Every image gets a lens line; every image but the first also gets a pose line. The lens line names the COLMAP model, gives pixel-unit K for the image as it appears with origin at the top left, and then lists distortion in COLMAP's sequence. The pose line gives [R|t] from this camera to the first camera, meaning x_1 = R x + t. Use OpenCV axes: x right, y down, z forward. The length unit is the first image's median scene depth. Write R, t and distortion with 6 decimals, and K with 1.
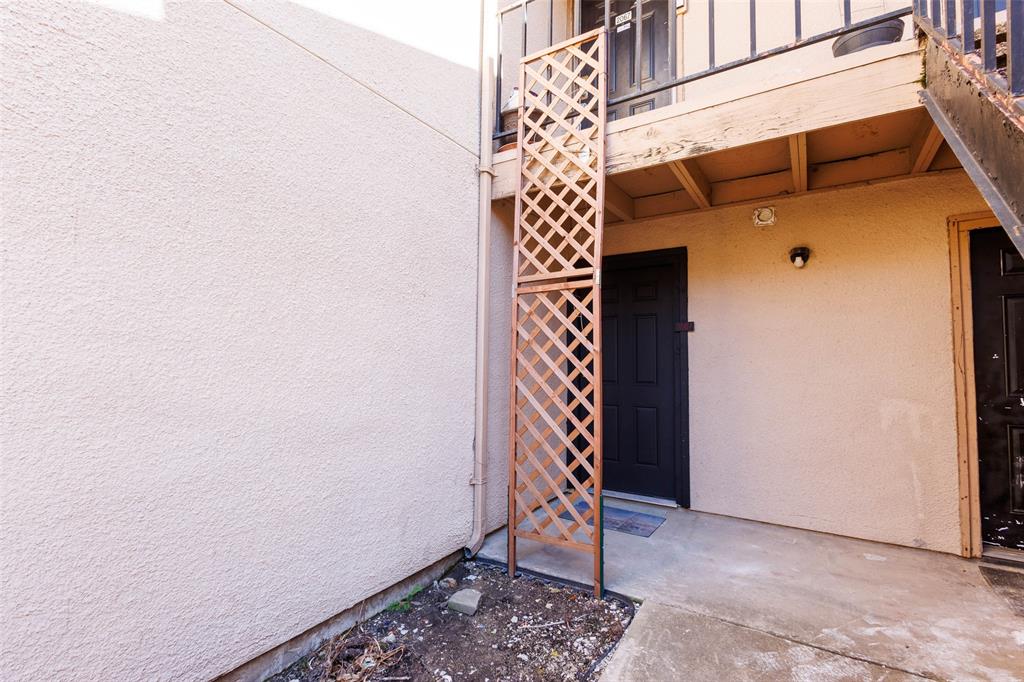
lens RADIAL K [[468.8, 0, 512.0], [0, 468.8, 341.0], [0, 0, 1]] dist [0.002609, 0.000191]
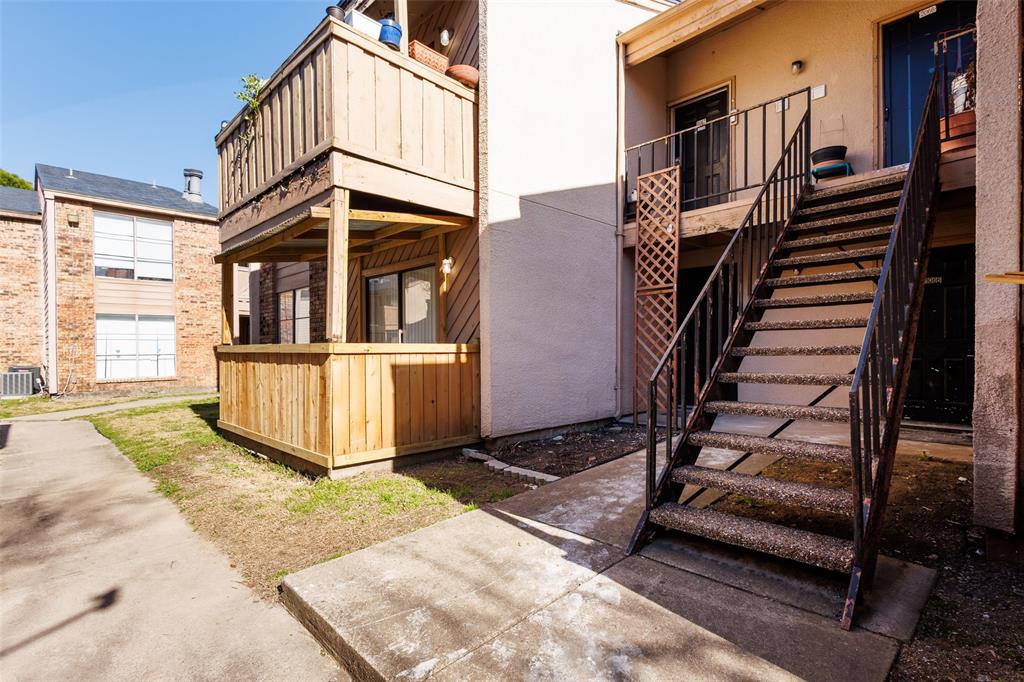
lens RADIAL K [[468.8, 0, 512.0], [0, 468.8, 341.0], [0, 0, 1]] dist [0.002609, 0.000191]
pose [[0.966951, -0.011727, -0.254694, 0.002585], [0.020721, 0.999252, 0.032657, 0.020126], [0.254121, -0.036855, 0.966470, -1.179832]]
